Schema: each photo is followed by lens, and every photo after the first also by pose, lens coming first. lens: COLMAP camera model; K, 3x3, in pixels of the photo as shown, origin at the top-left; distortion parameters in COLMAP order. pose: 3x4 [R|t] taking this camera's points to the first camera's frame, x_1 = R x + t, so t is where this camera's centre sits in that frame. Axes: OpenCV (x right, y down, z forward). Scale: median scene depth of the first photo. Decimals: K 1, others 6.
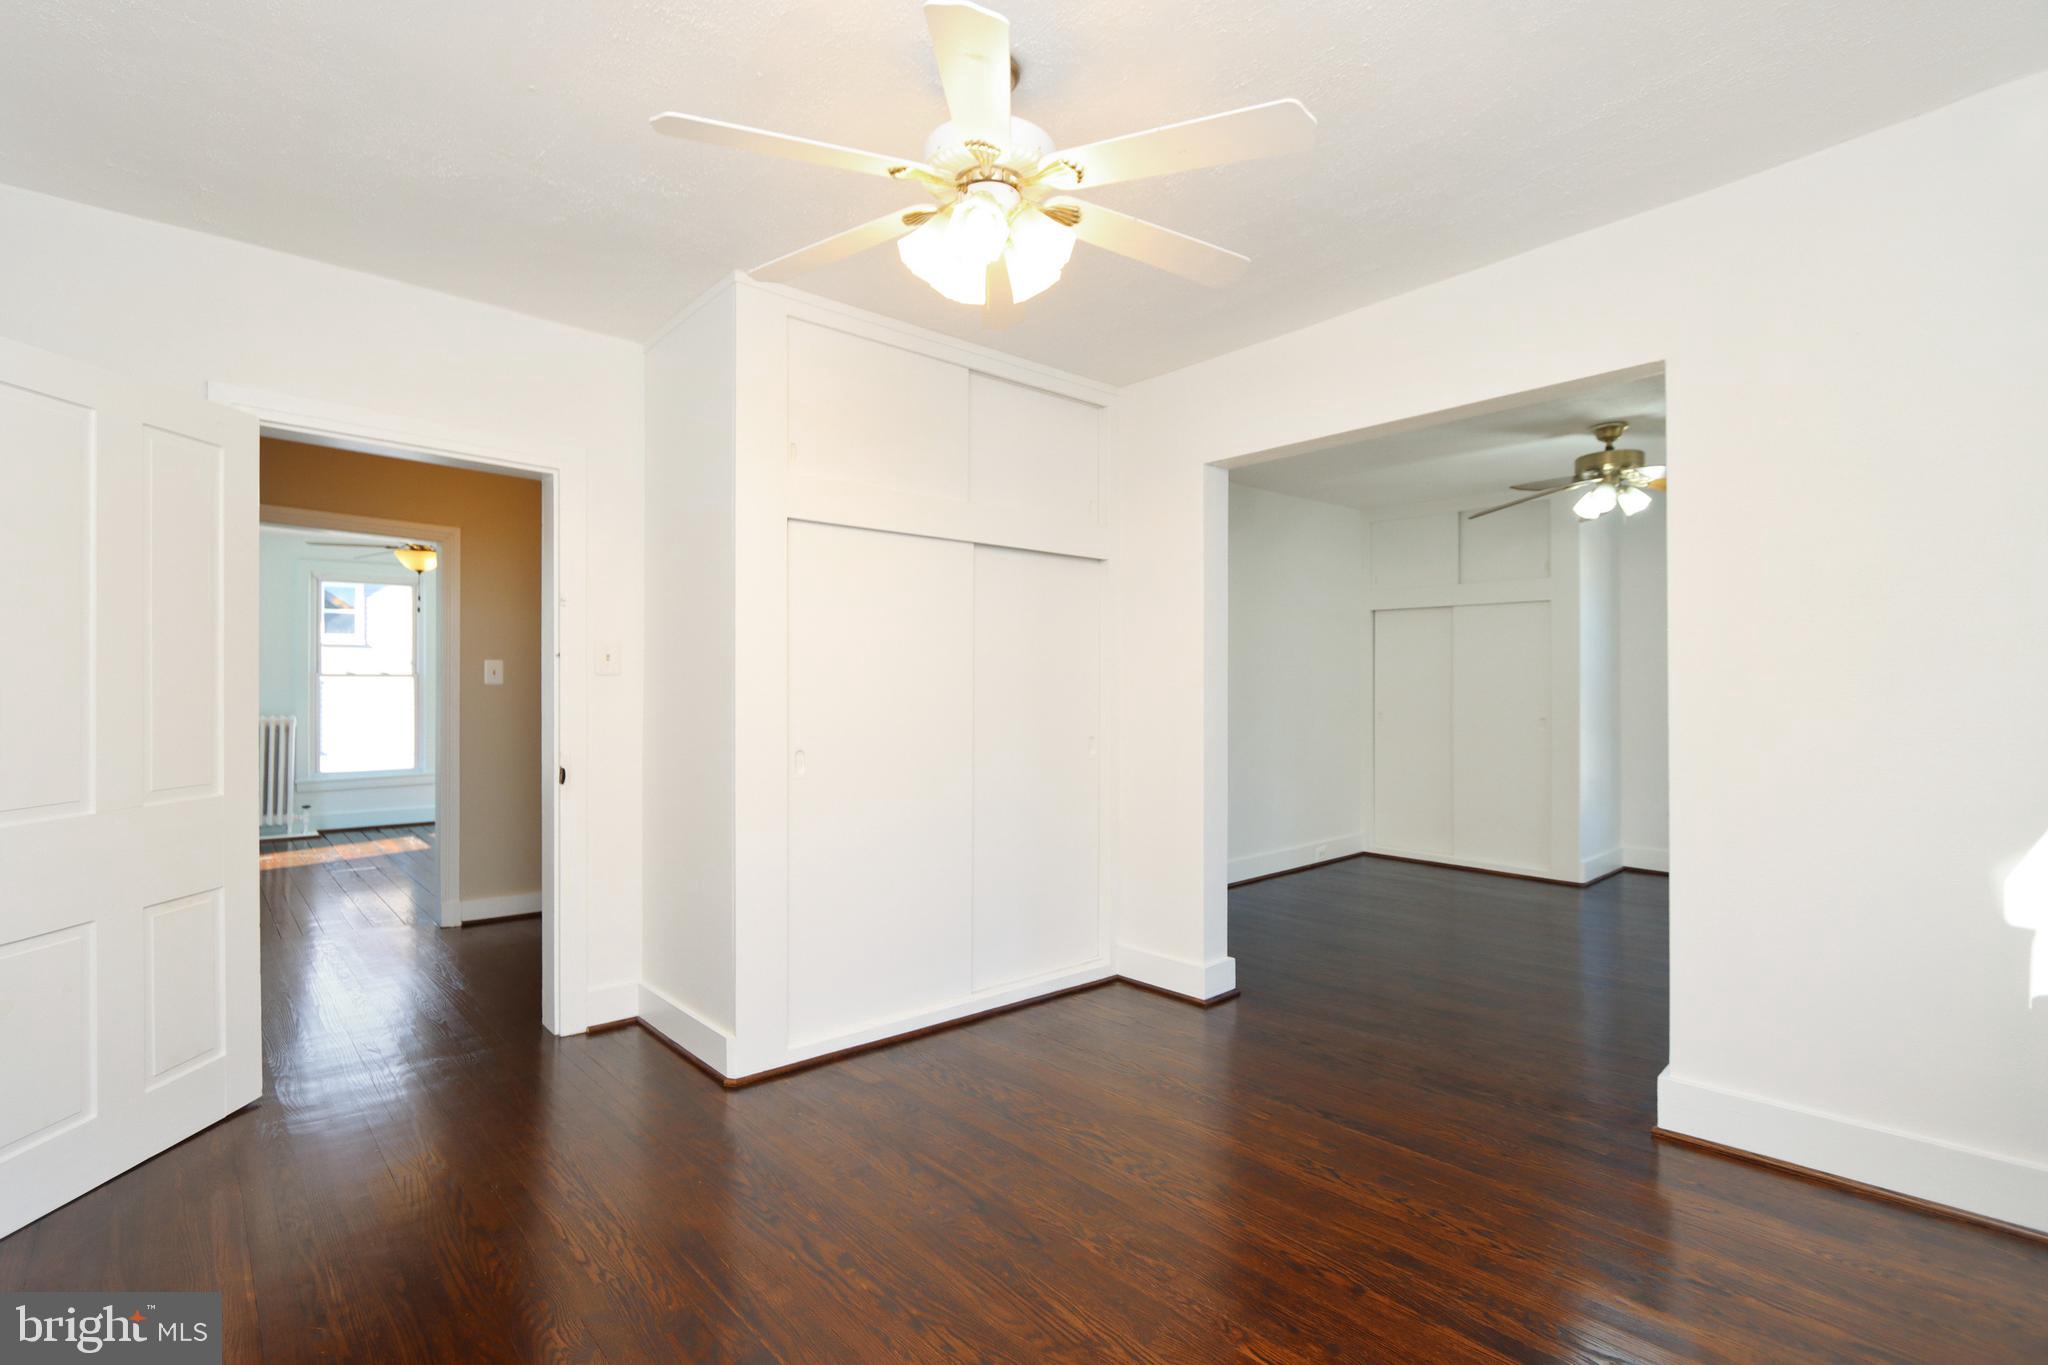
lens RADIAL K [[950.8, 0, 1023.2], [0, 950.8, 681.8], [0, 0, 1]] dist [-0.016208, 0.000487]
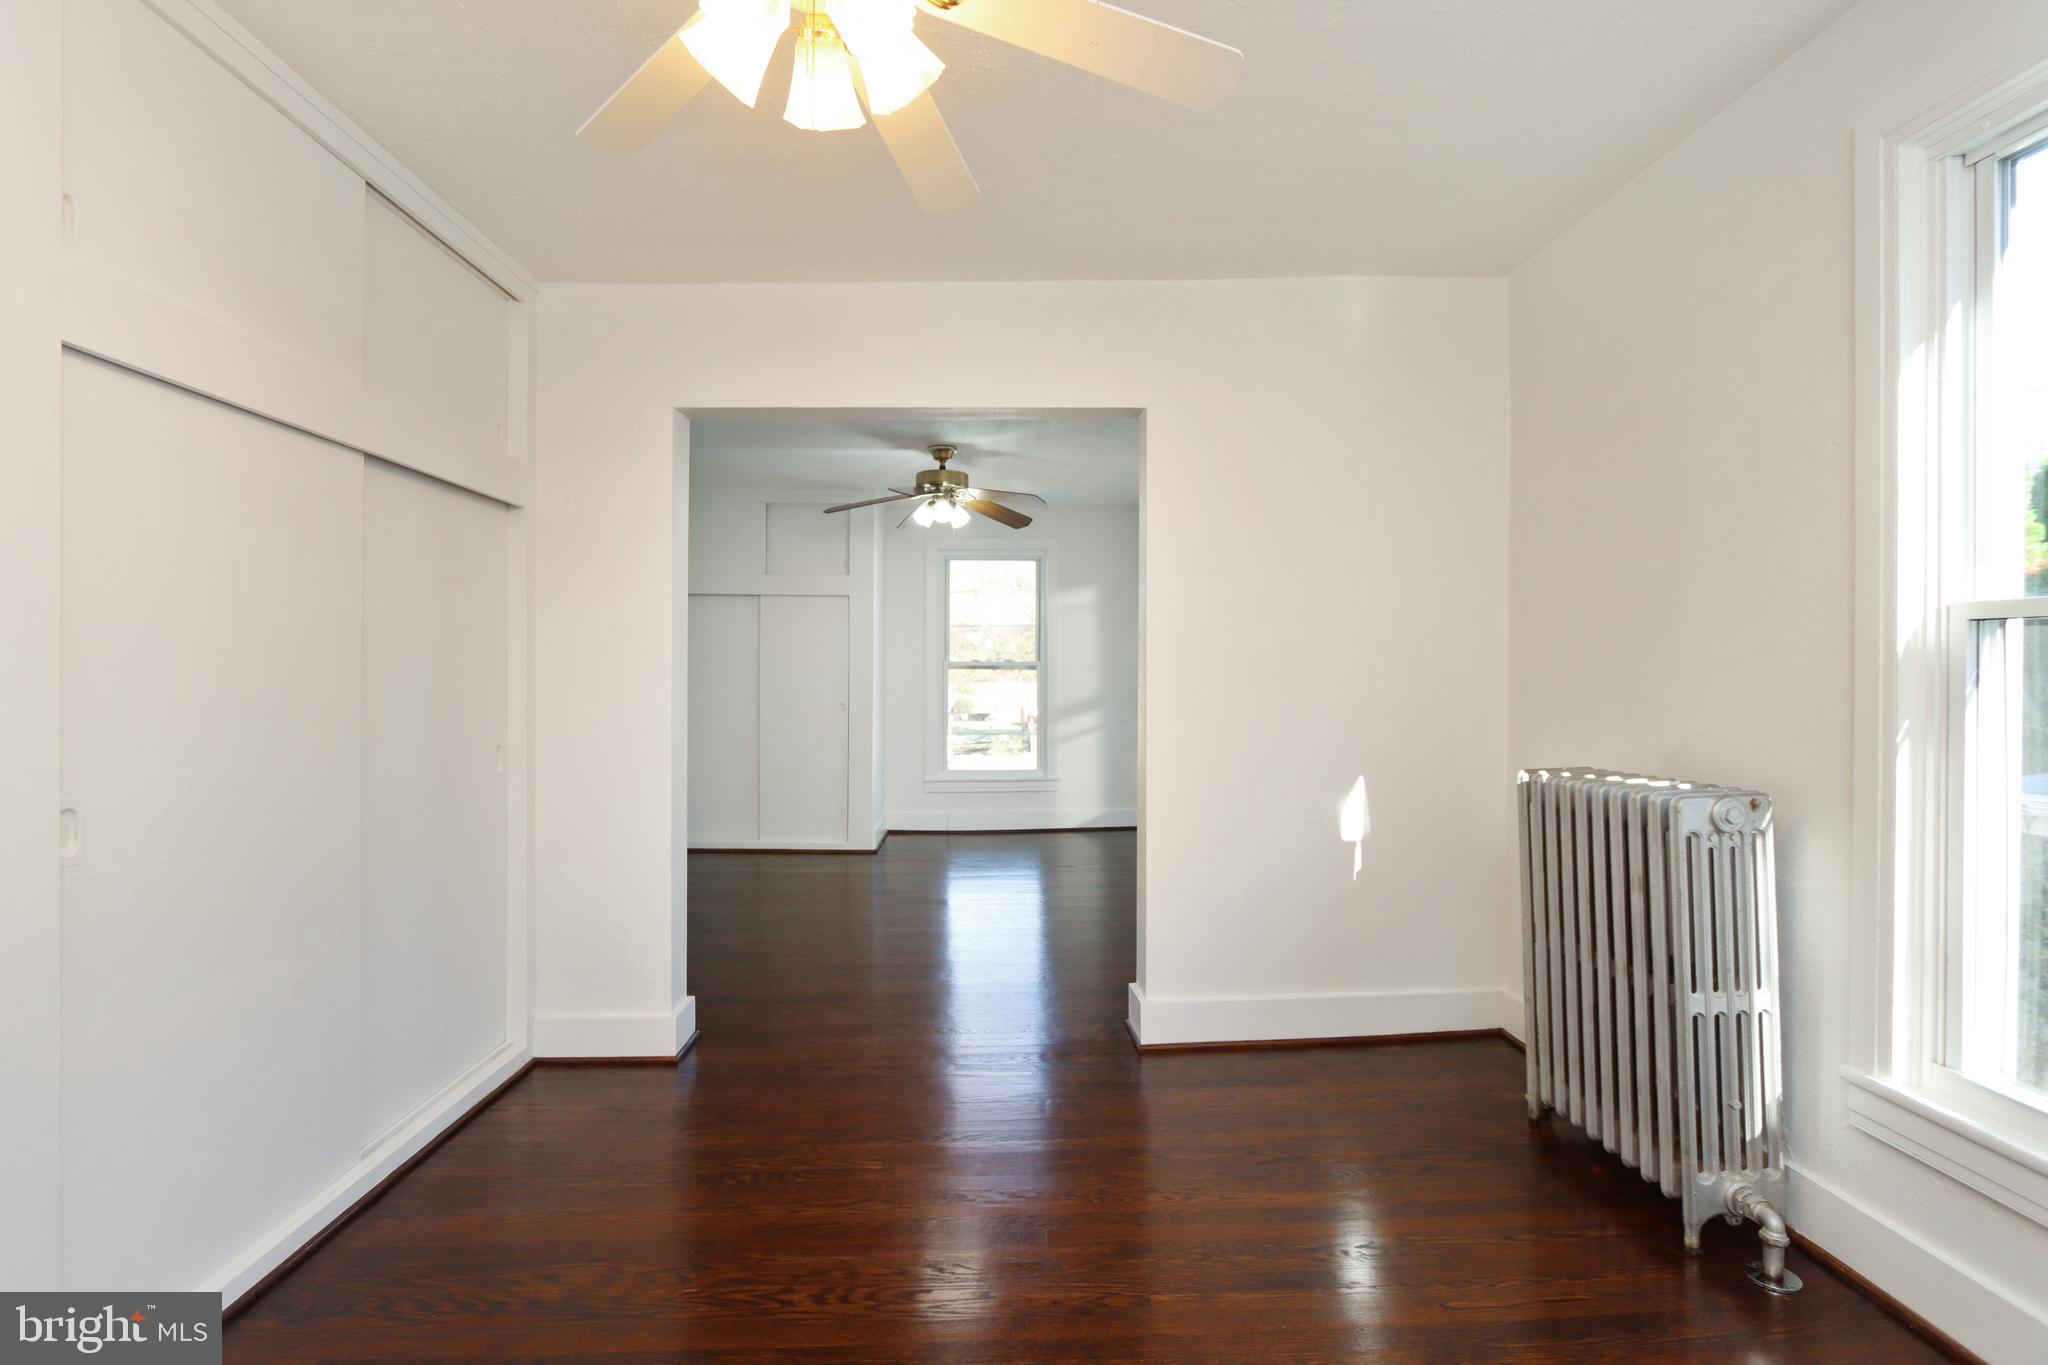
lens RADIAL K [[933.4, 0, 1029.5], [0, 933.4, 675.7], [0, 0, 1]] dist [-0.013509, 0.000392]
pose [[0.642492, -0.001216, 0.766291, -0.228868], [-0.005795, 0.999962, 0.006445, -0.003490], [-0.766270, -0.008581, 0.642461, 0.241578]]
